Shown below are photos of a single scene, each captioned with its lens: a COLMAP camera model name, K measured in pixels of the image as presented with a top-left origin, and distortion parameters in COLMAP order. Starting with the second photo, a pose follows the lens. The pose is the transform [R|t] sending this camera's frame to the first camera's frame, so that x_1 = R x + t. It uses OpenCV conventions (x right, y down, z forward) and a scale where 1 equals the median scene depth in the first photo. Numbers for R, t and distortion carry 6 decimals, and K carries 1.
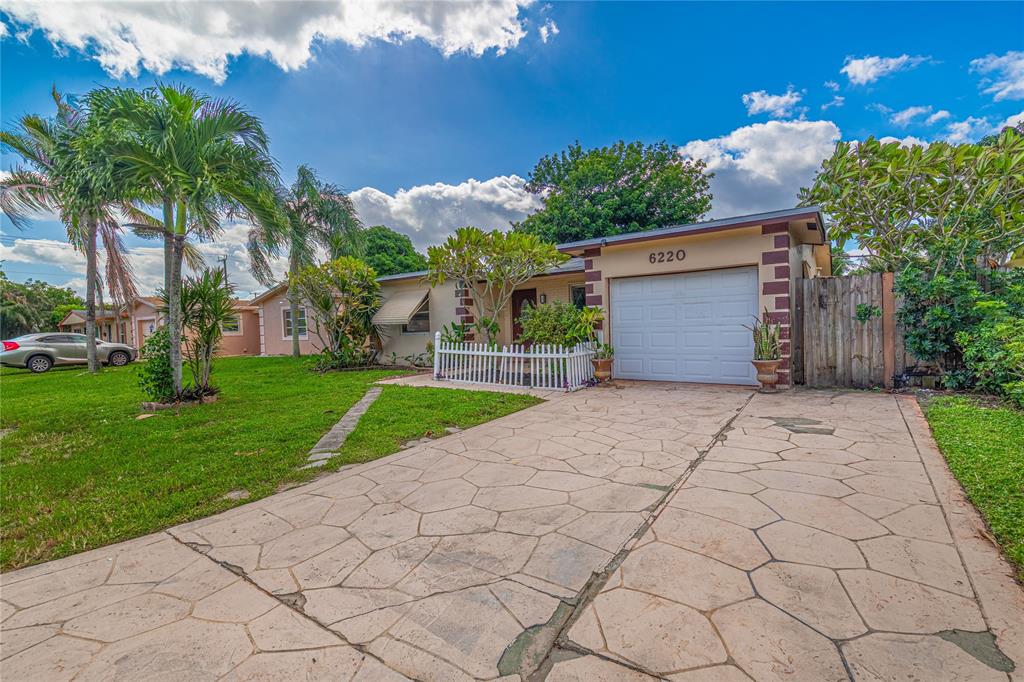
lens RADIAL K [[466.1, 0, 516.9], [0, 466.1, 362.4], [0, 0, 1]] dist [-0.001400, -0.000561]
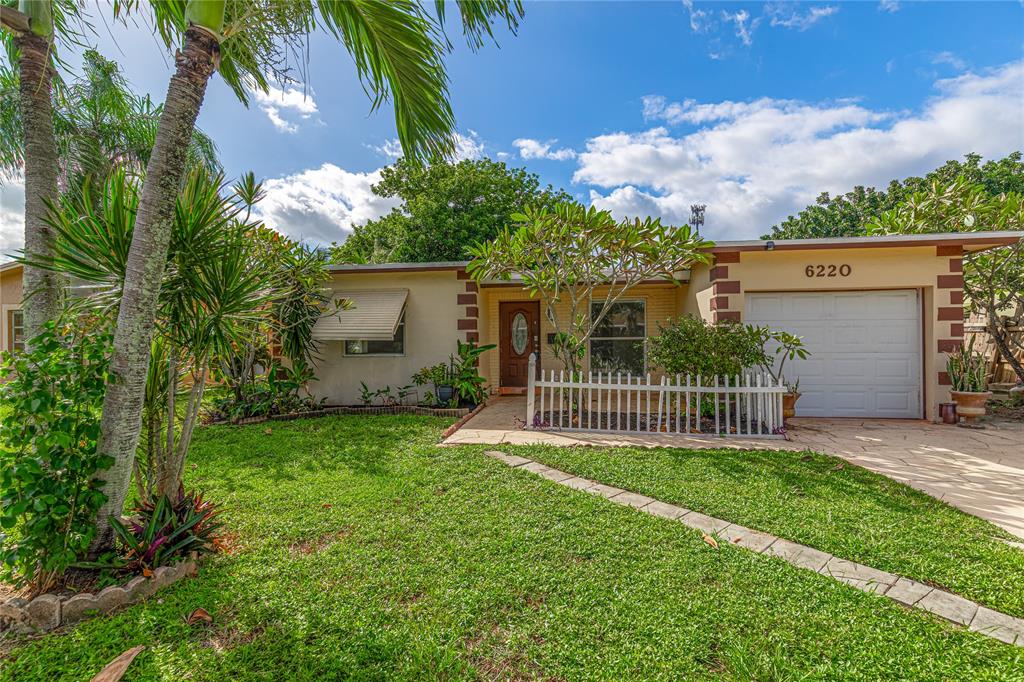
lens RADIAL K [[466.1, 0, 516.9], [0, 466.1, 362.4], [0, 0, 1]] dist [-0.001400, -0.000561]
pose [[0.879546, 0.008648, 0.475736, -0.566477], [0.016128, 0.998718, -0.047974, -0.027154], [-0.475541, 0.049868, 0.878279, 0.516542]]
